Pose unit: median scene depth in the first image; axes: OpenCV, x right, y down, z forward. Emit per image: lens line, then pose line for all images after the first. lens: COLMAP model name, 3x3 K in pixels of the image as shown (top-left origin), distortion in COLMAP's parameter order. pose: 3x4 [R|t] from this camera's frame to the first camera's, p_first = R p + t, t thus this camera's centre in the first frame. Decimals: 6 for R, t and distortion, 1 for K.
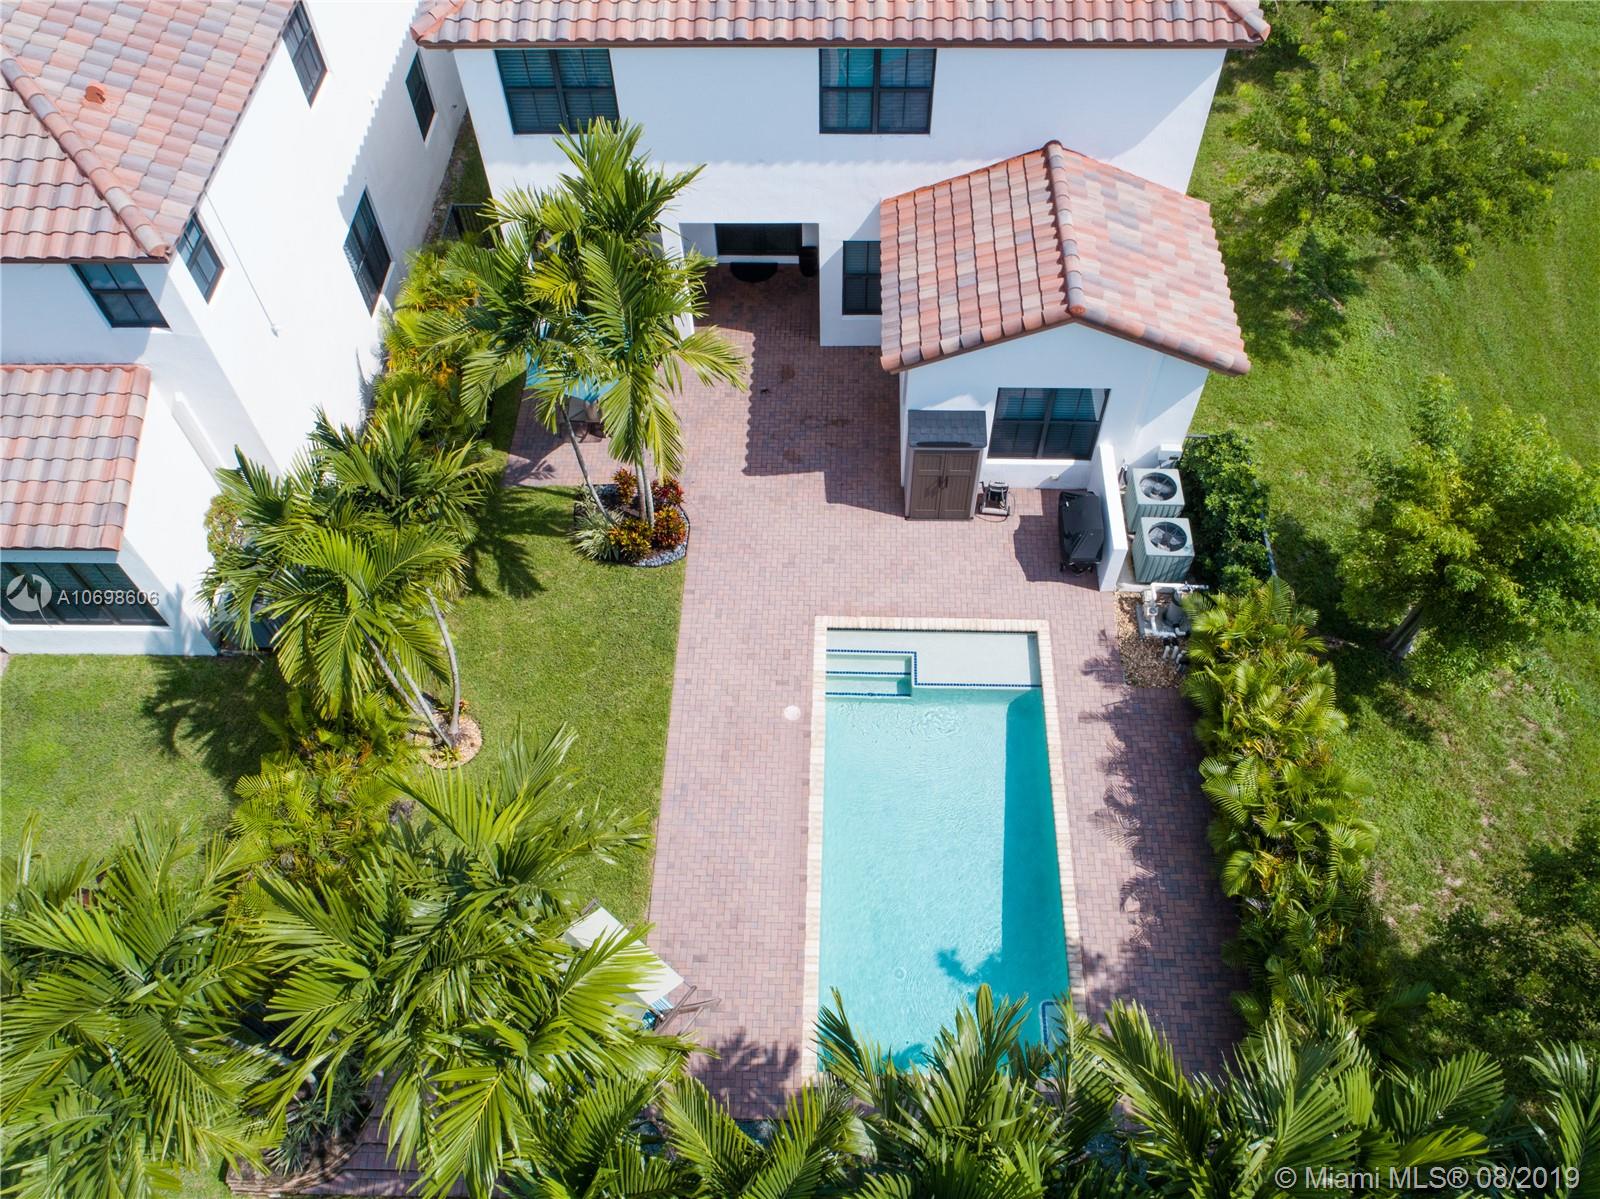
lens RADIAL K [[1195.5, 0, 809.9], [0, 1195.5, 583.1], [0, 0, 1]] dist [-0.013487, -0.009947]
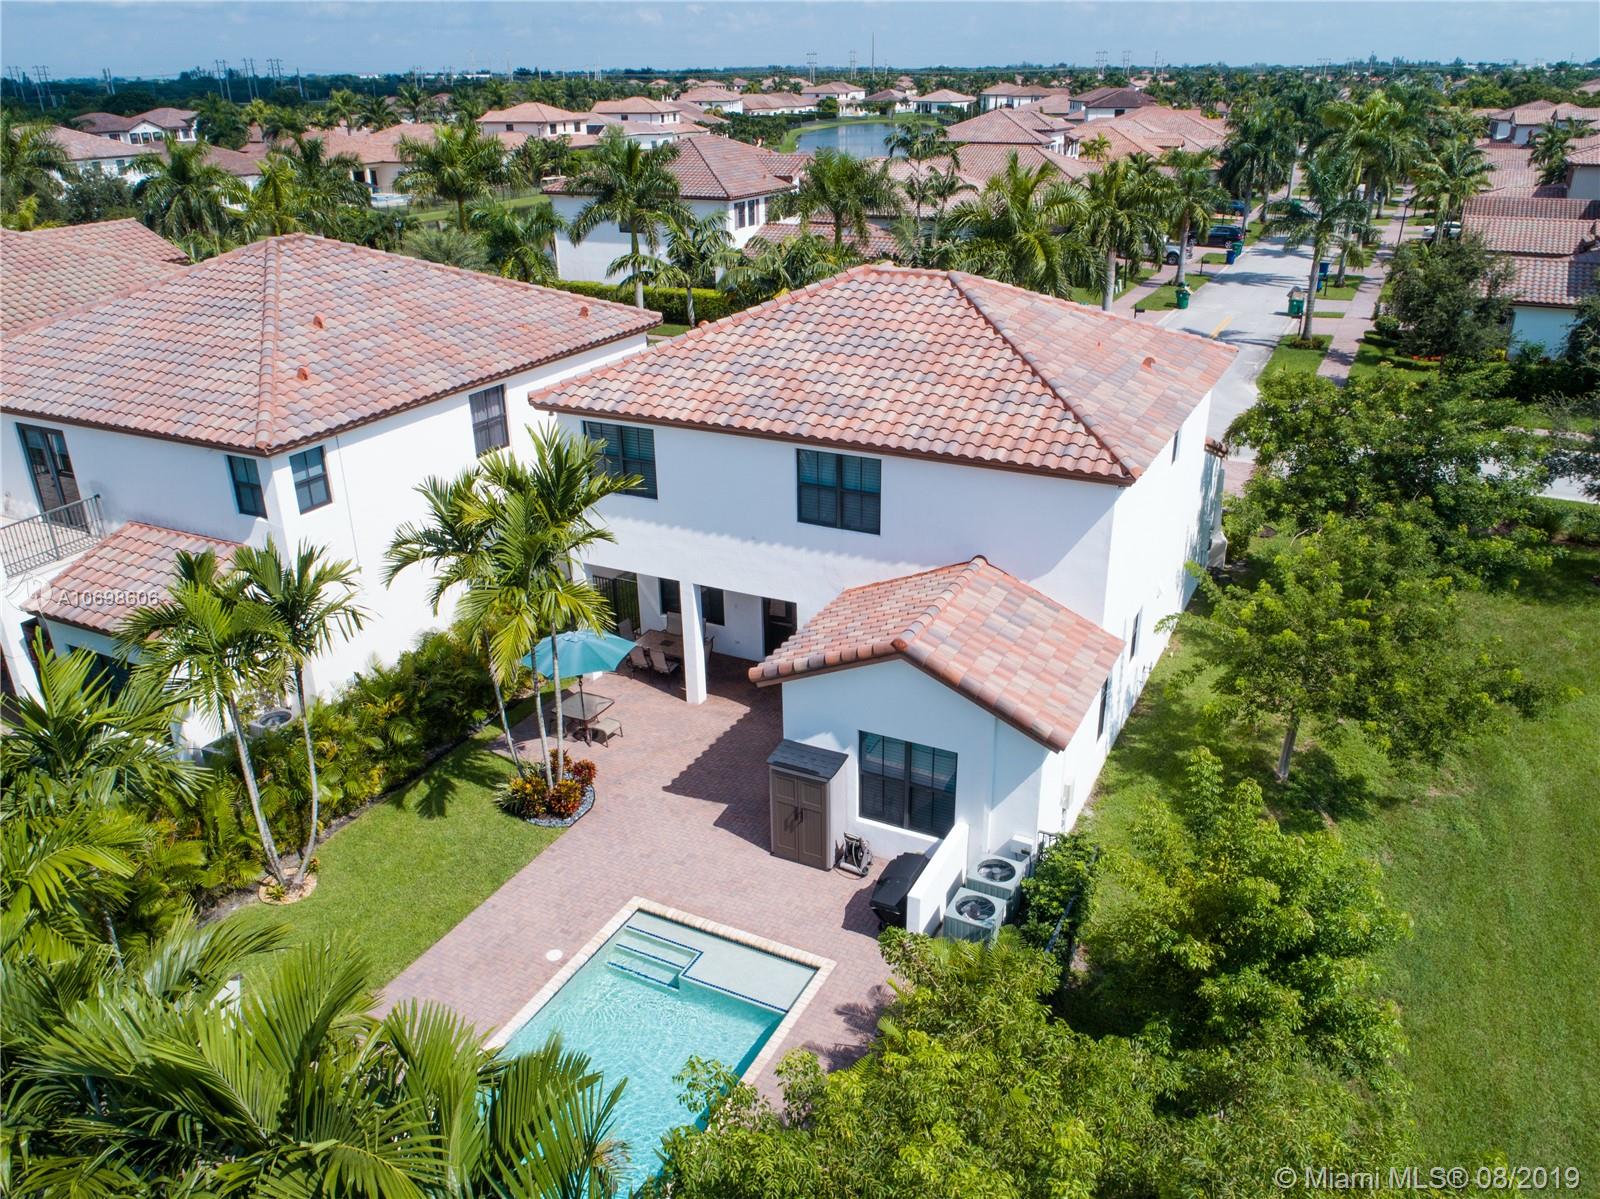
lens RADIAL K [[1195.5, 0, 826.3], [0, 1195.5, 599.9], [0, 0, 1]] dist [-0.013487, -0.009947]
pose [[0.910551, 0.170481, -0.376607, 0.508152], [-0.342352, 0.821604, -0.455808, 0.234278], [0.231715, 0.543969, 0.806477, 0.067140]]
